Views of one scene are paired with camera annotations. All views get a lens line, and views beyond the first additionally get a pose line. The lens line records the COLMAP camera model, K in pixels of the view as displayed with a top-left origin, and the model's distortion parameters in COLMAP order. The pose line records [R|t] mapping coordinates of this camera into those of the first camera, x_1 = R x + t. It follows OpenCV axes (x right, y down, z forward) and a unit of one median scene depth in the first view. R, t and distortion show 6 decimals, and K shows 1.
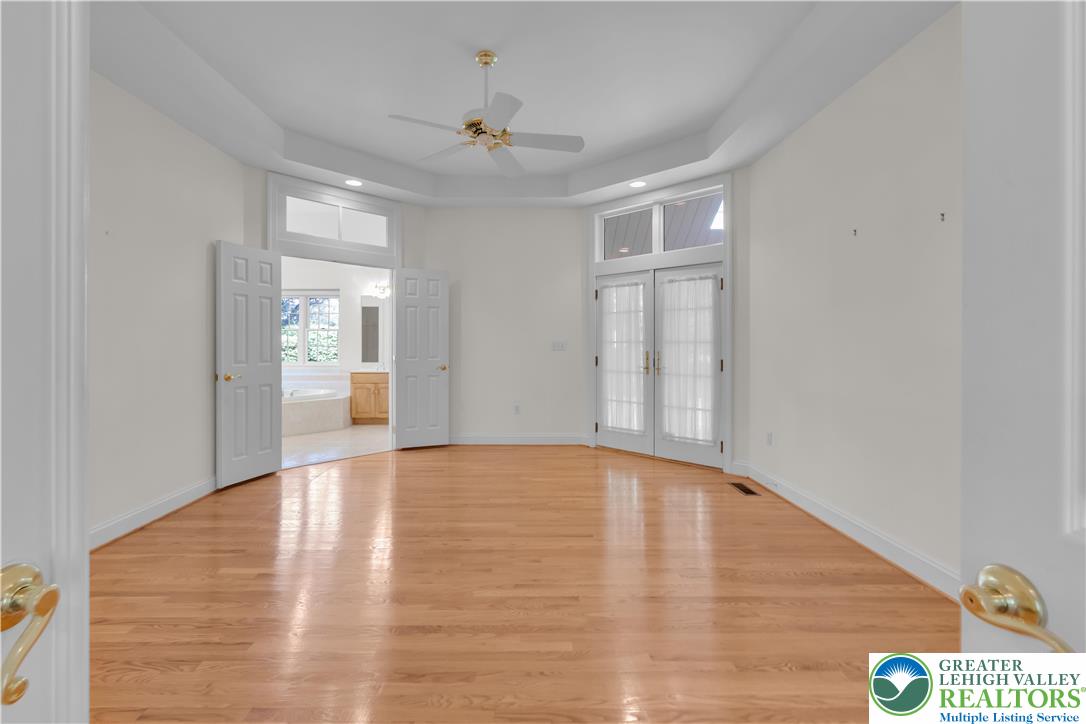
lens RADIAL K [[459.6, 0, 541.7], [0, 459.6, 345.6], [0, 0, 1]] dist [-0.000663, -0.000097]
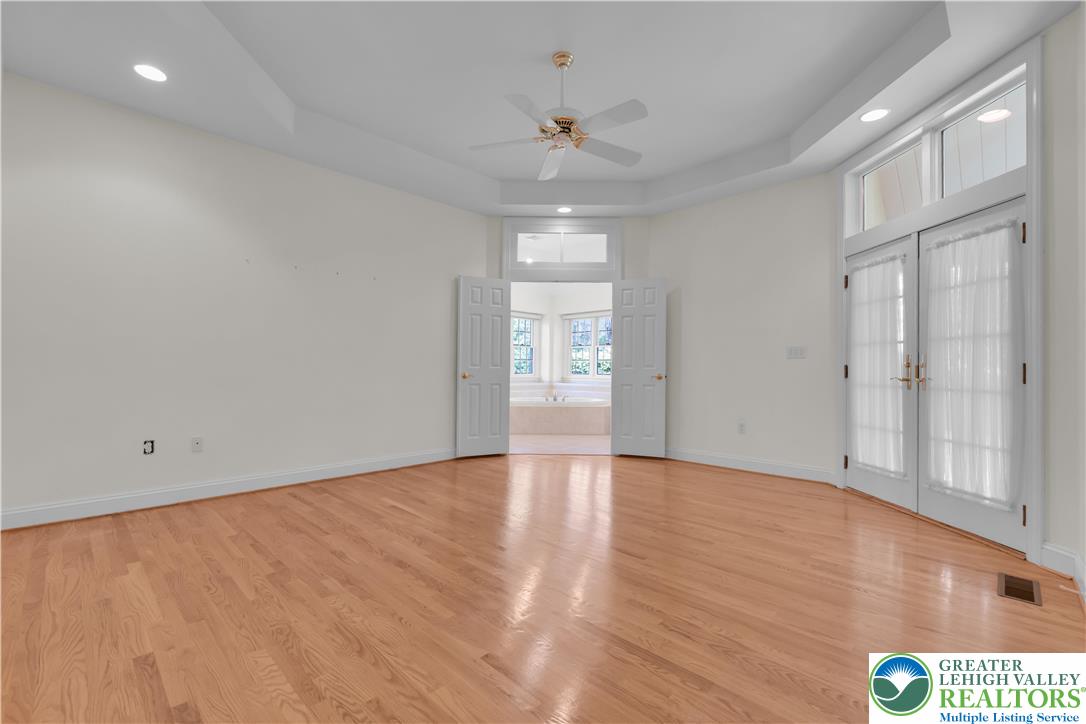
lens RADIAL K [[466.8, 0, 543.0], [0, 466.8, 362.0], [0, 0, 1]] dist [-0.002989, -0.000685]
pose [[0.708400, -0.007943, -0.705766, 0.334475], [-0.005539, 0.999843, -0.016812, 0.037124], [0.705789, 0.015819, 0.708245, 0.142928]]
